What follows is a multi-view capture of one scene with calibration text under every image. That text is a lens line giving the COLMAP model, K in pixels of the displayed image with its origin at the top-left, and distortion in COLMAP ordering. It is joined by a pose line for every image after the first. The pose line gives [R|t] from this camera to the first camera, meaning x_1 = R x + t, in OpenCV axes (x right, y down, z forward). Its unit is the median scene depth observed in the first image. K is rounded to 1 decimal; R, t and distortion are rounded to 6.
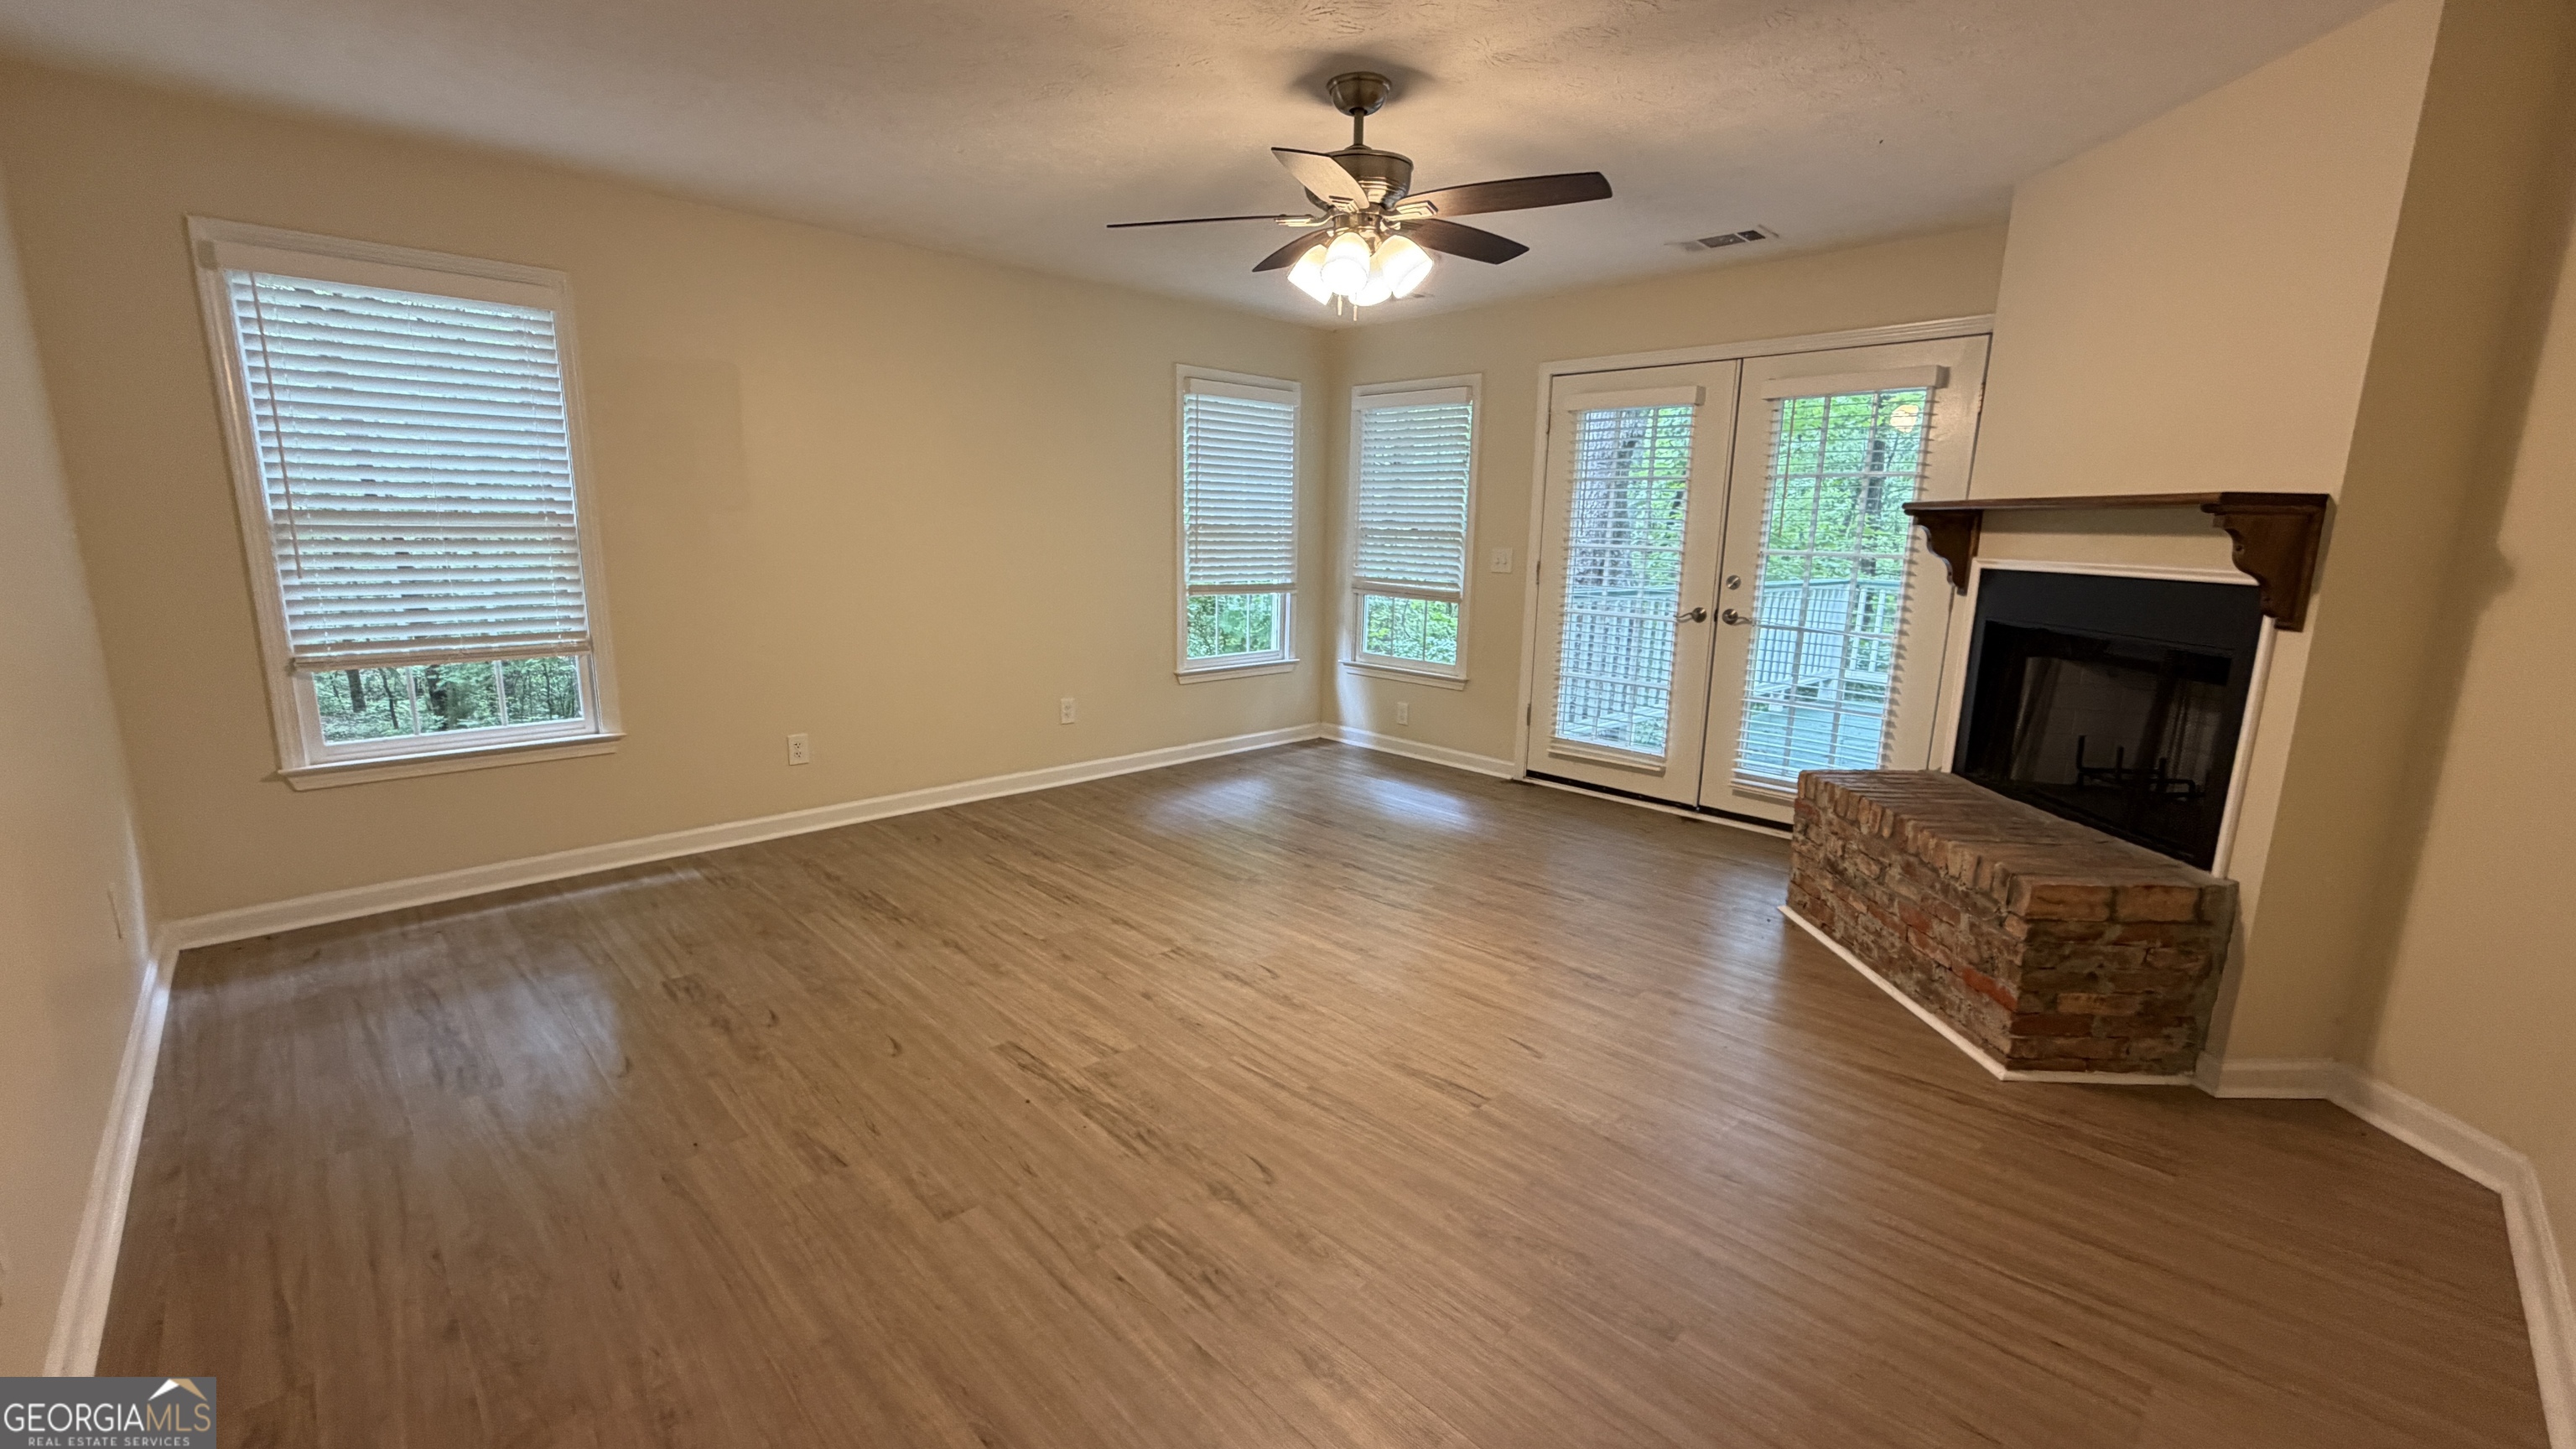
lens RADIAL K [[1033.7, 0, 1279.1], [0, 1033.7, 729.7], [0, 0, 1]] dist [0.002301, 0.000073]
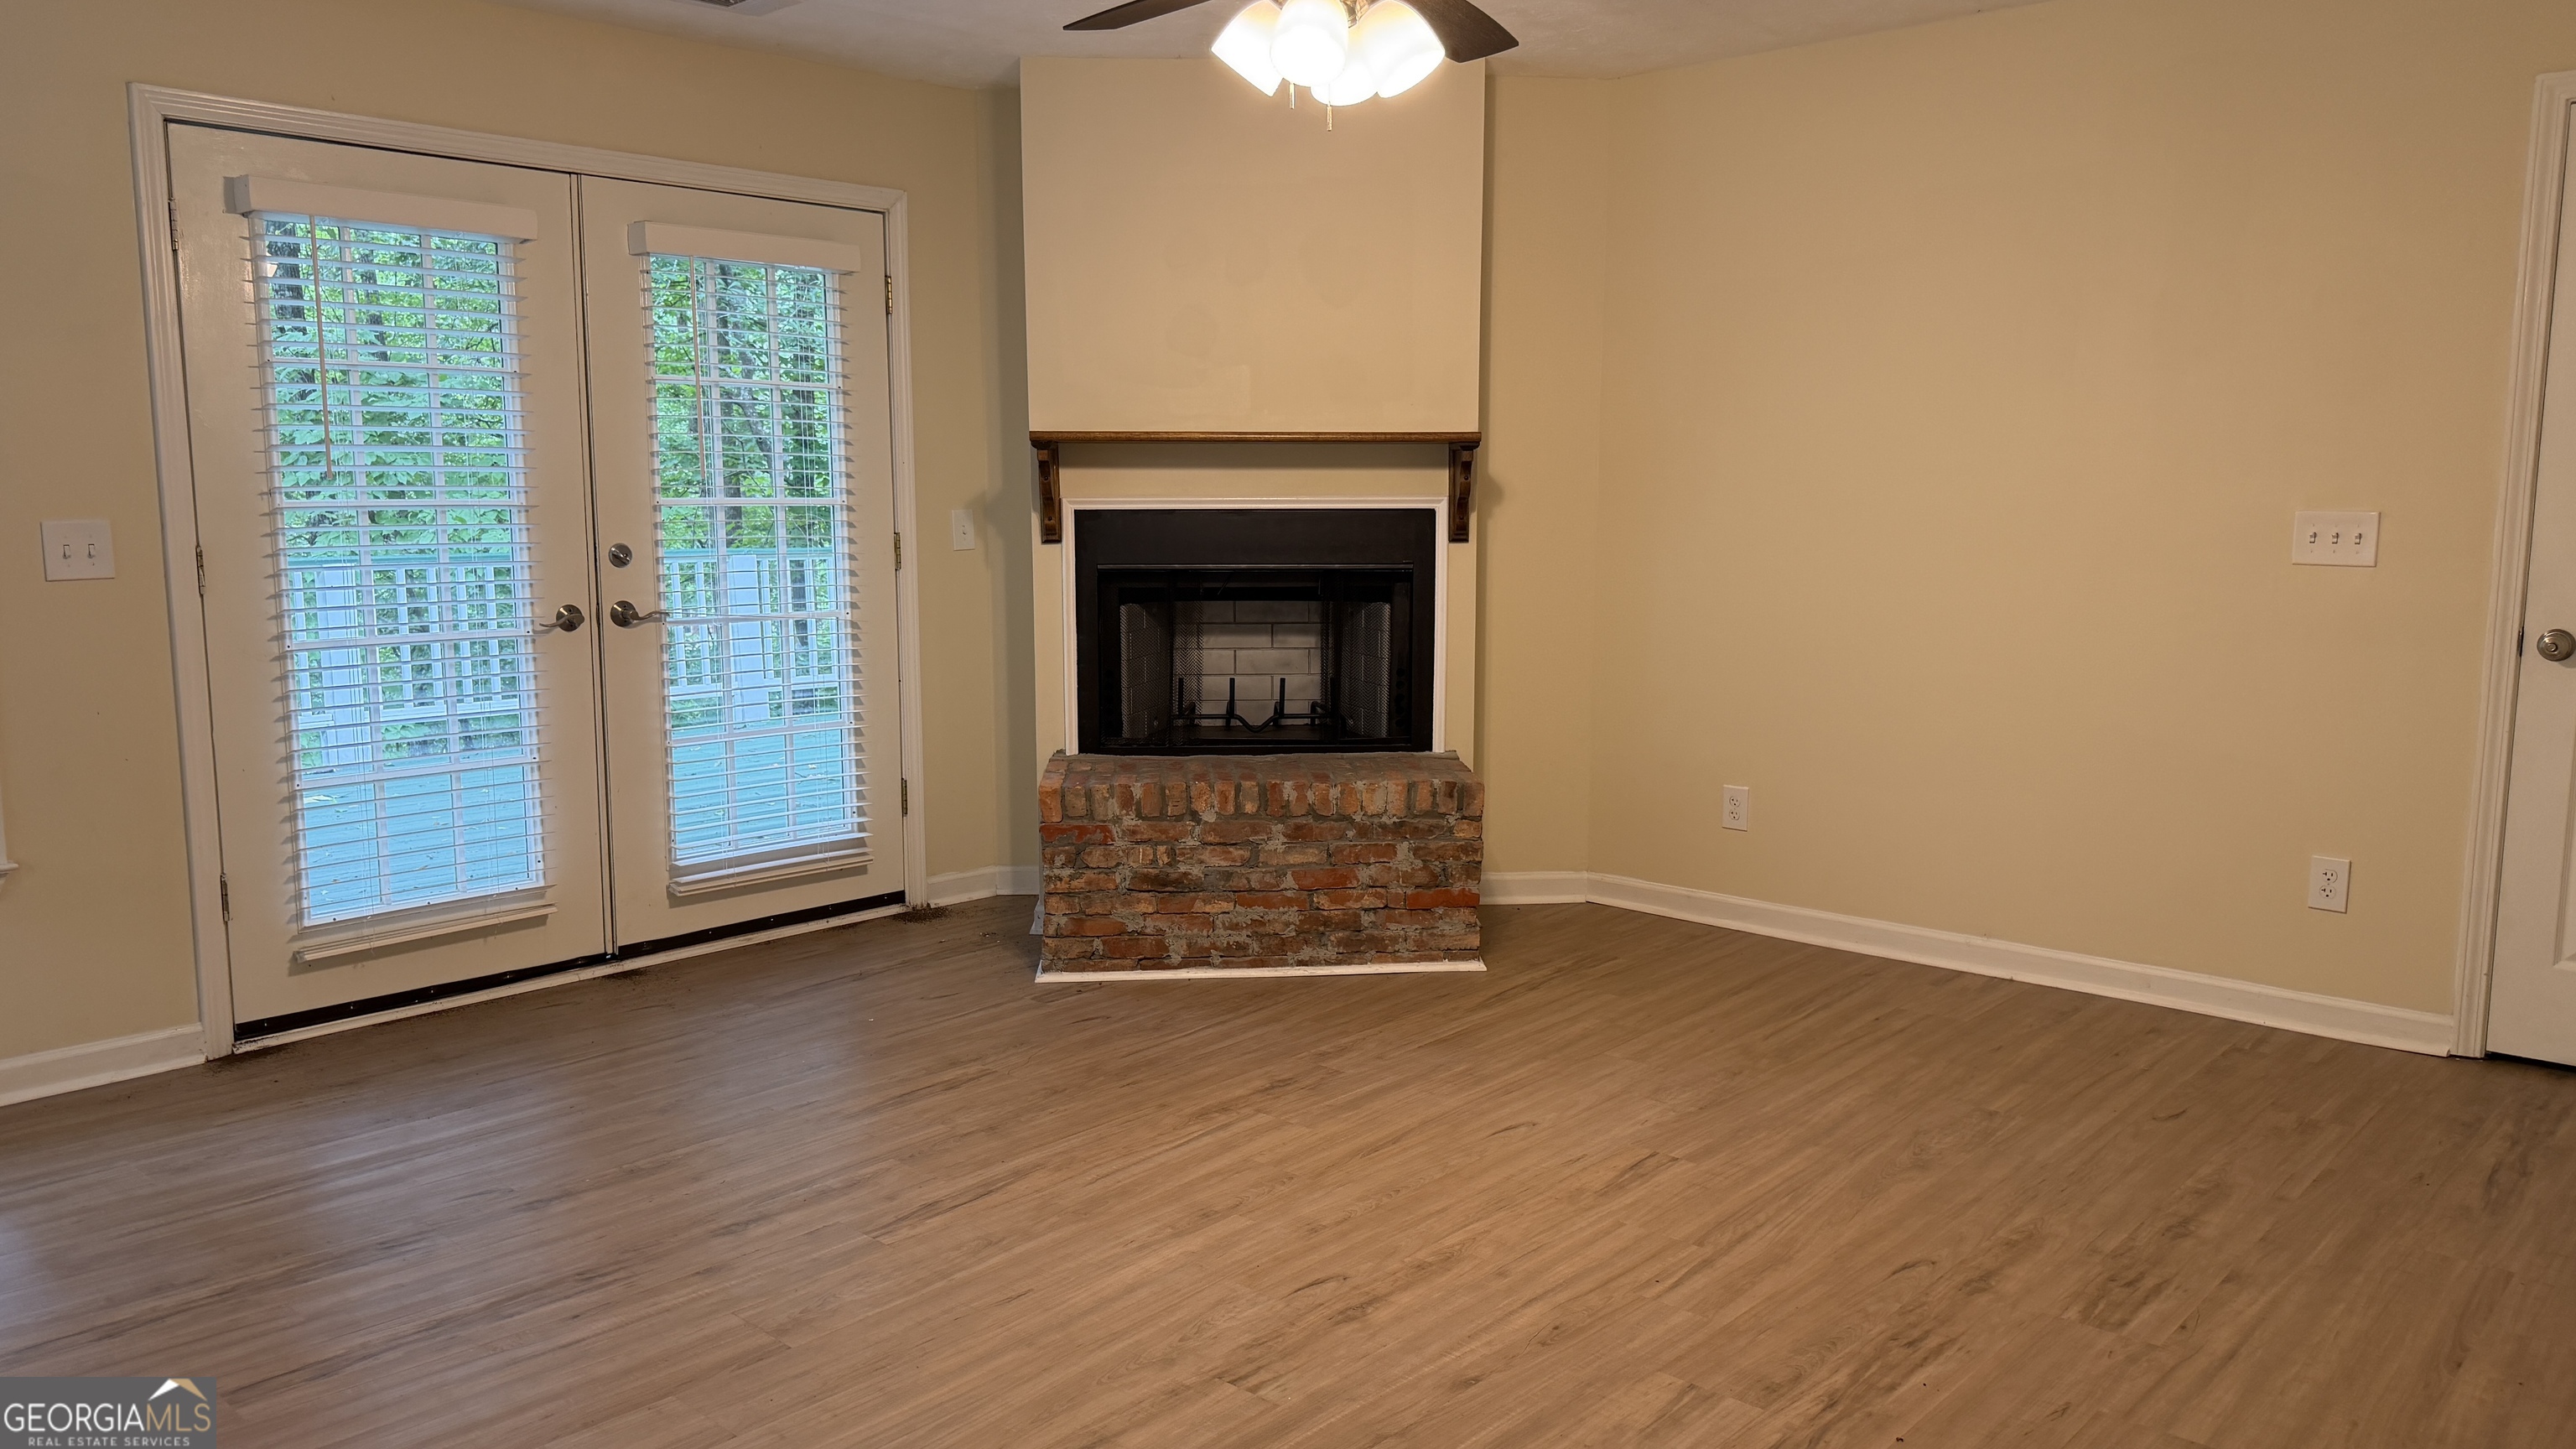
lens RADIAL K [[1816.6, 0, 1288.0], [0, 1816.6, 724.5], [0, 0, 1]] dist [0.124676, -0.169463]
pose [[-0.062885, -0.152017, 0.986375, -0.894817], [0.196519, 0.967096, 0.161575, -0.204322], [-0.978481, 0.204002, -0.030942, 0.963785]]
